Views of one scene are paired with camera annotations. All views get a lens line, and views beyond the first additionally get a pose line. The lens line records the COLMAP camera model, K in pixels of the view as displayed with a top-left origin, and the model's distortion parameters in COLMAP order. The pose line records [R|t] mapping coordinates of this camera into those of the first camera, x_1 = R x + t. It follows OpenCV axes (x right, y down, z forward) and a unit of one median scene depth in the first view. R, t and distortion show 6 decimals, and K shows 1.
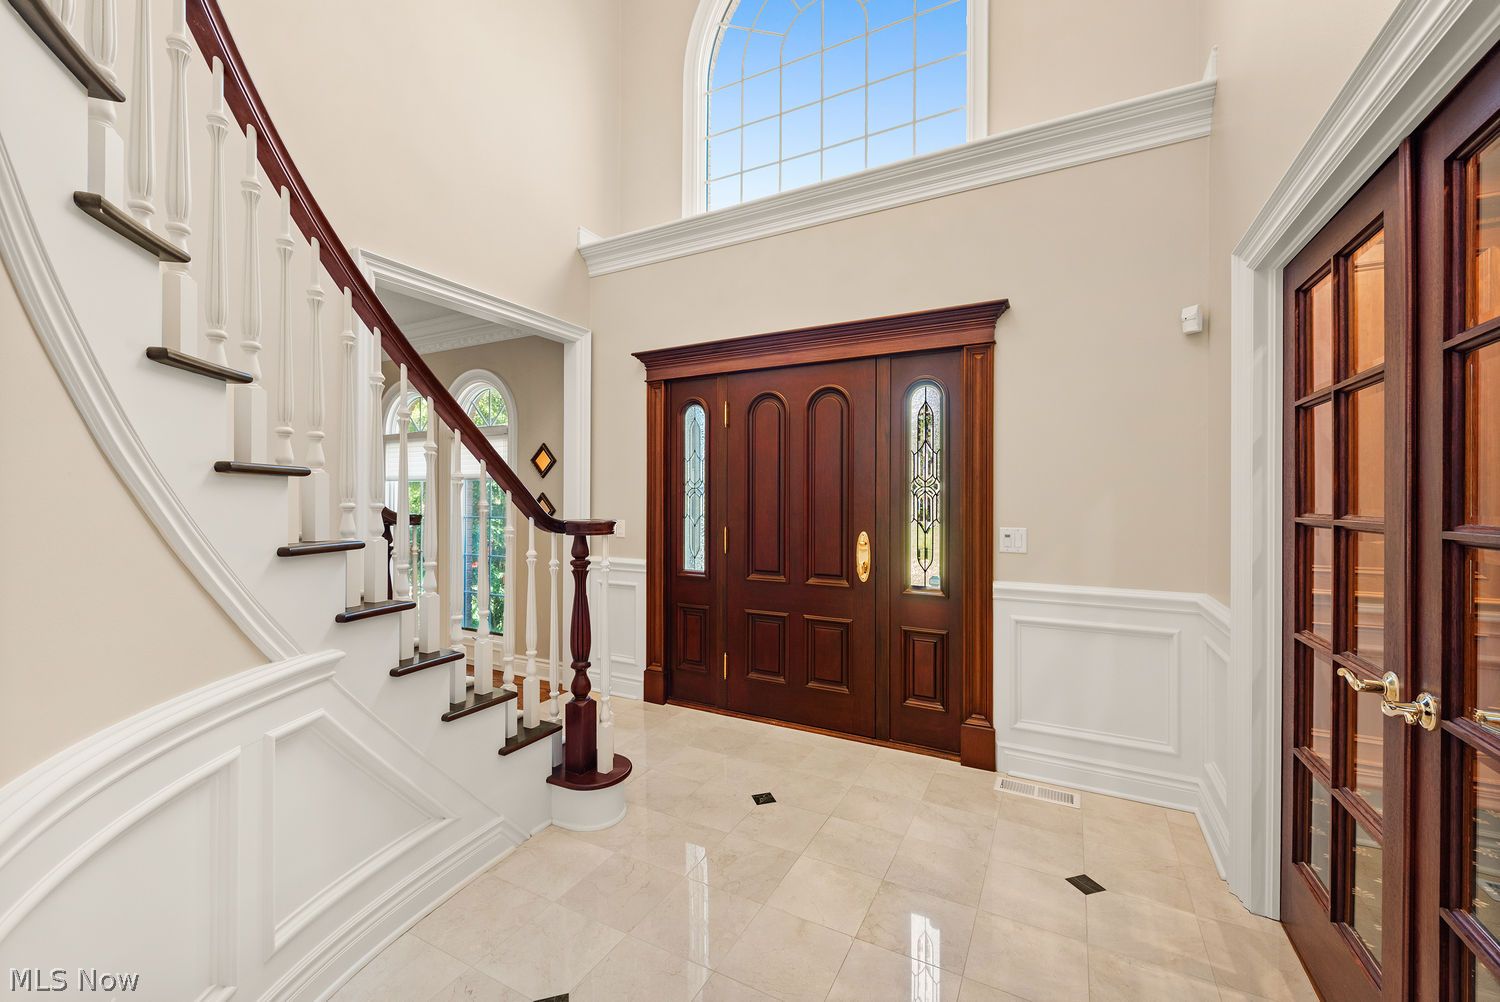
lens RADIAL K [[600.4, 0, 754.0], [0, 600.4, 497.2], [0, 0, 1]] dist [-0.003874, -0.000709]
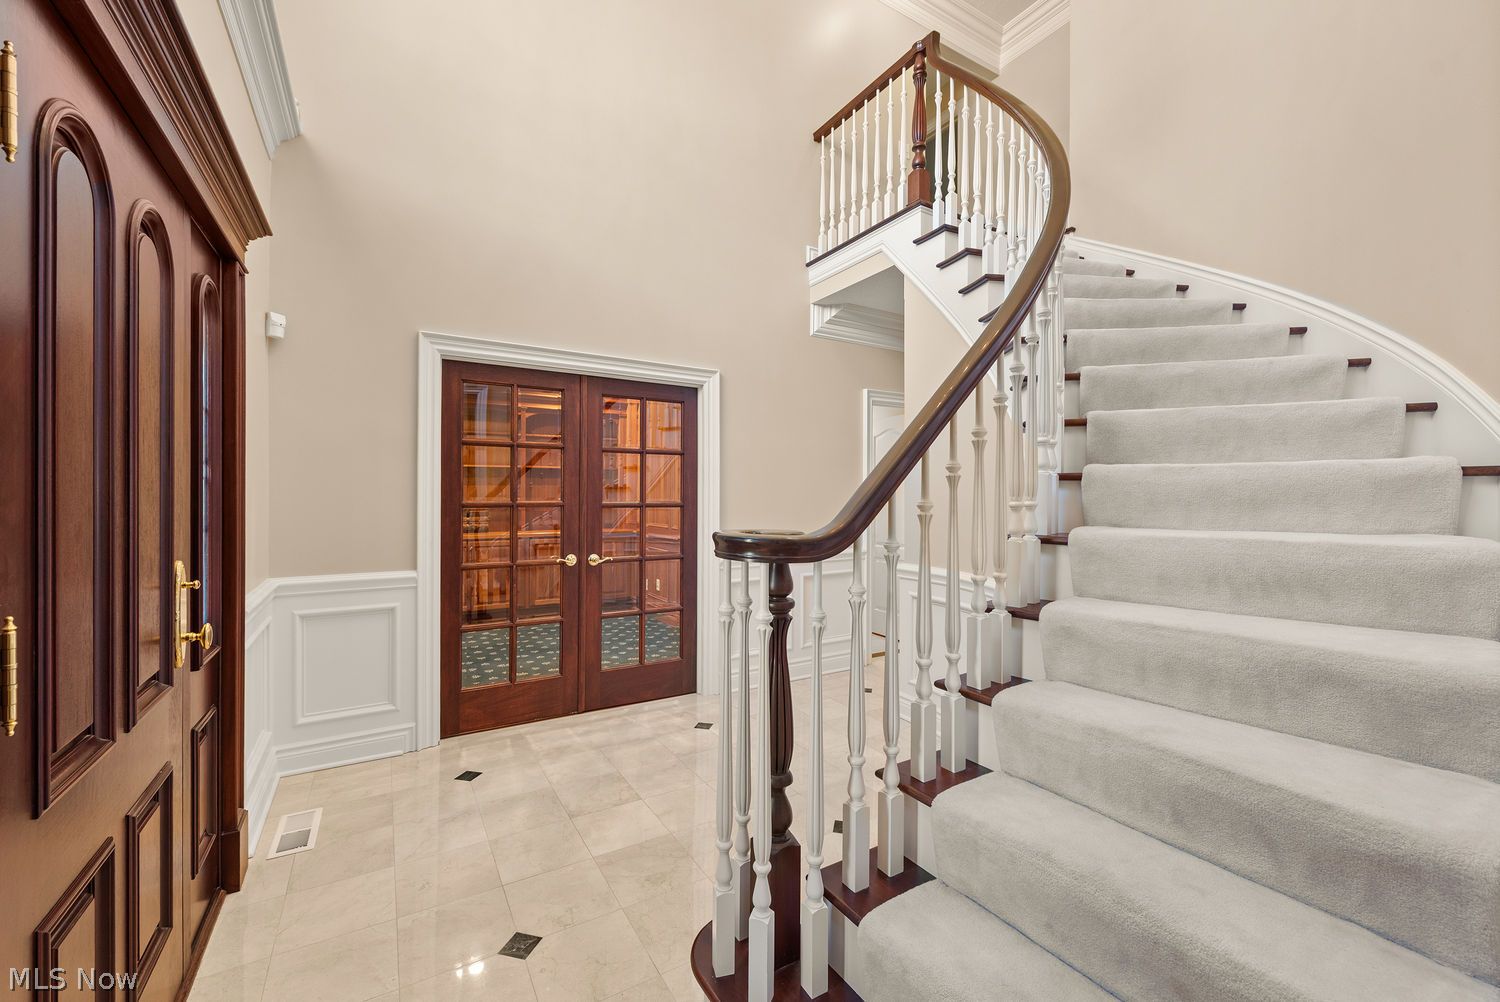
lens RADIAL K [[600.4, 0, 748.7], [0, 600.4, 499.6], [0, 0, 1]] dist [-0.003874, -0.000709]
pose [[-0.857539, -0.003367, 0.514409, -0.644023], [-0.001134, 0.999989, 0.004656, 0.016962], [-0.514418, 0.003410, -0.857533, 1.736410]]
